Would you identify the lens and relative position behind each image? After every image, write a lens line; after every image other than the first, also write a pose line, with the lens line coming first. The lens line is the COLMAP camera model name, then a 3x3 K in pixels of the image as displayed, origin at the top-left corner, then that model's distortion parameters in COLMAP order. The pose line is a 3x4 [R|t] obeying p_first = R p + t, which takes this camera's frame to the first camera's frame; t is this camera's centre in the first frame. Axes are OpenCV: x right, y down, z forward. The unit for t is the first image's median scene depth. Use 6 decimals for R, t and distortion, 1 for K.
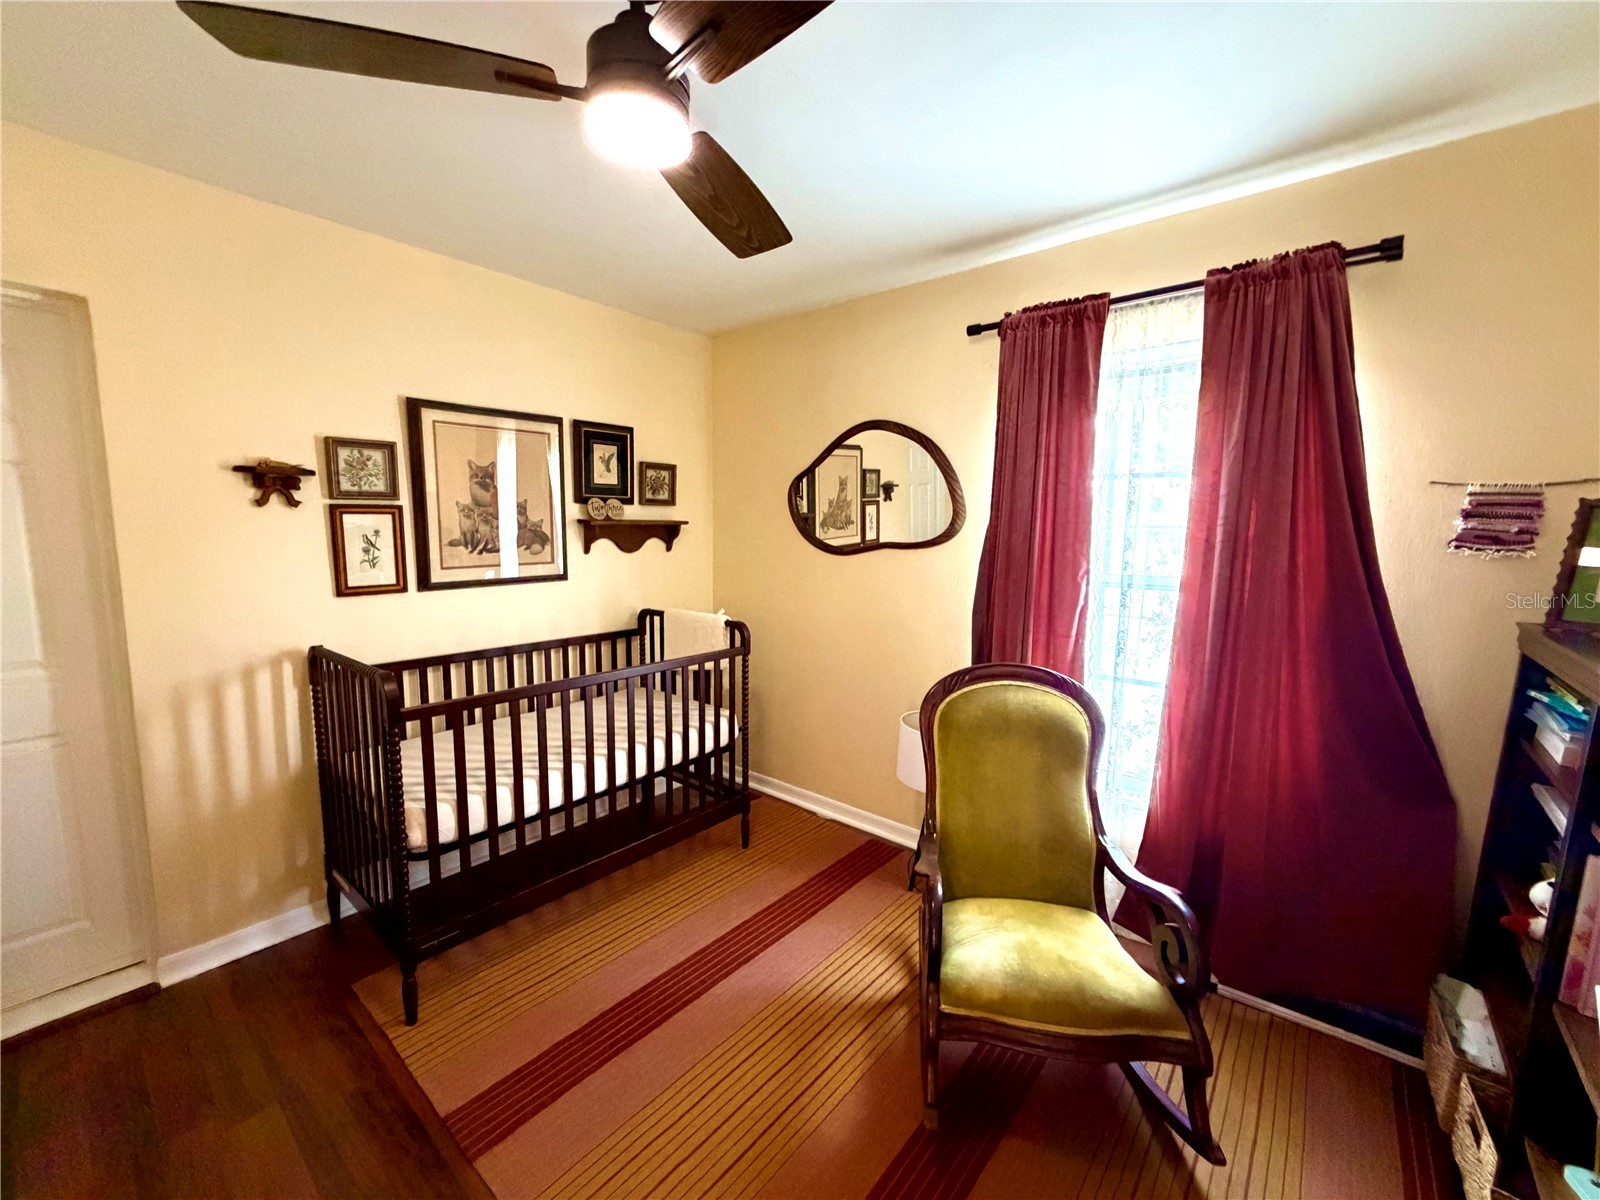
lens RADIAL K [[638.7, 0, 799.7], [0, 638.7, 599.0], [0, 0, 1]] dist [-0.000838, 0.000227]
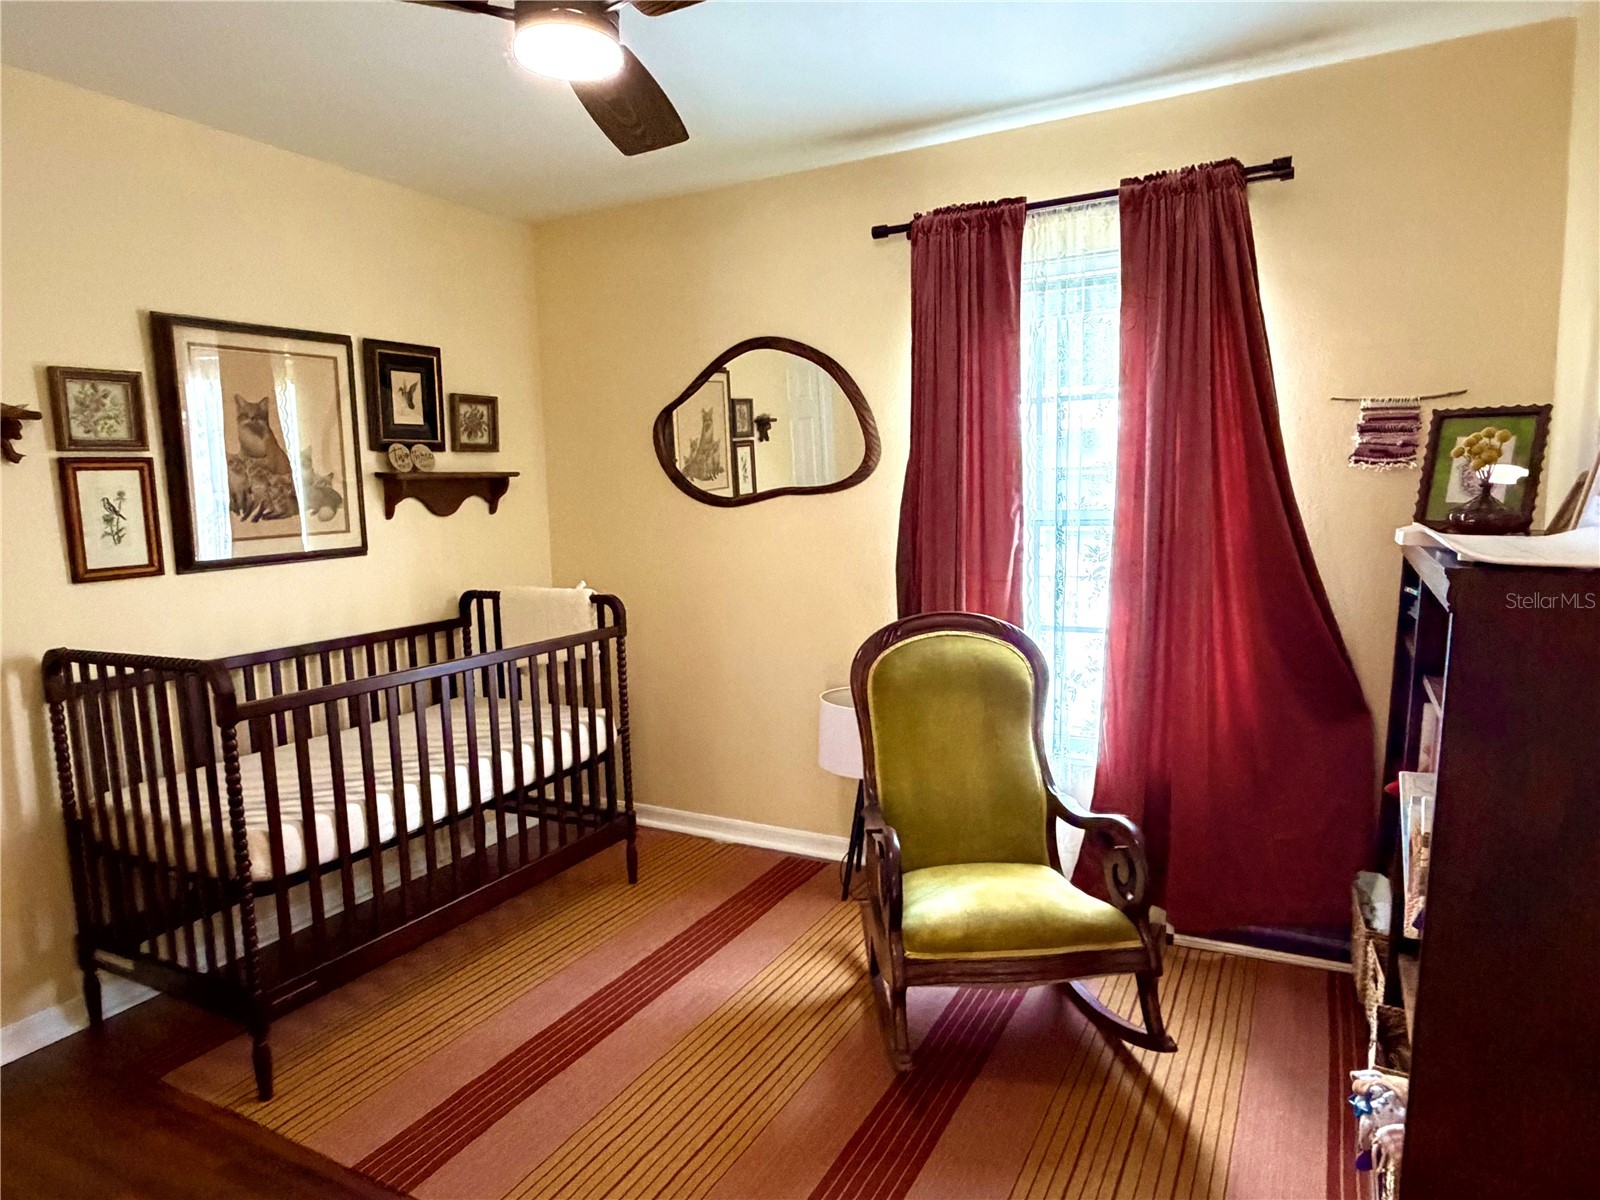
lens RADIAL K [[966.9, 0, 801.1], [0, 966.9, 604.0], [0, 0, 1]] dist [-0.000397, -0.000764]
pose [[0.977929, -0.061453, 0.199695, -0.131965], [0.060195, 0.998110, 0.012372, 0.059190], [-0.200078, -0.000078, 0.979780, -0.273057]]
